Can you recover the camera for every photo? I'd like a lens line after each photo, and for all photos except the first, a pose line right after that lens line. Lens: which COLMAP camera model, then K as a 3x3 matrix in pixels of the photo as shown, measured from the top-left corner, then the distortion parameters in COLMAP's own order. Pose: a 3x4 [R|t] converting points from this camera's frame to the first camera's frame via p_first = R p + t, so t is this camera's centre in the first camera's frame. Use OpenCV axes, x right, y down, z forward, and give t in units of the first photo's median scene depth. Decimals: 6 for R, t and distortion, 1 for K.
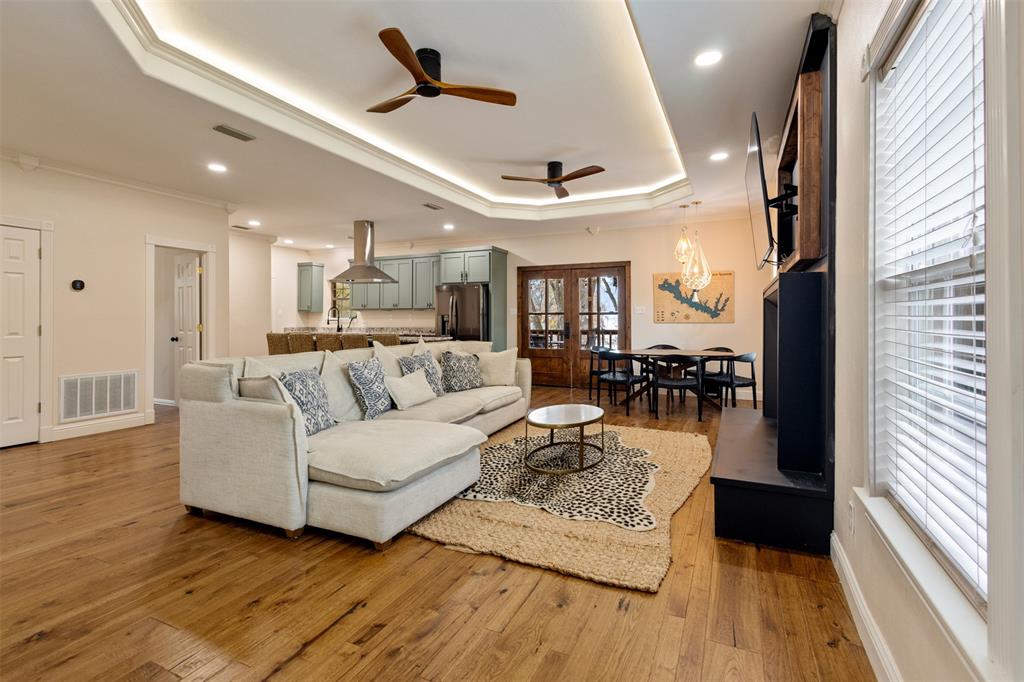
lens RADIAL K [[481.8, 0, 514.7], [0, 481.8, 319.4], [0, 0, 1]] dist [0.002491, 0.000067]
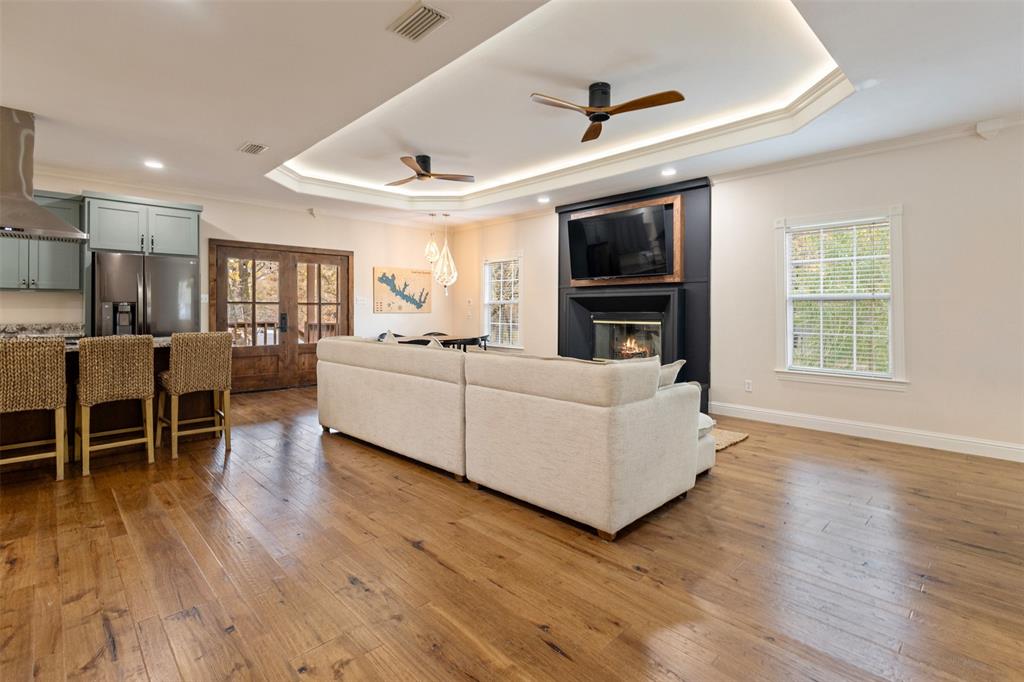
lens RADIAL K [[483.6, 0, 512.8], [0, 483.6, 308.7], [0, 0, 1]] dist [0.003780, 0.000324]
pose [[0.358559, 0.002346, 0.933504, -1.225994], [-0.002834, 0.999995, -0.001424, -0.003724], [-0.933503, -0.002135, 0.358564, 0.690427]]
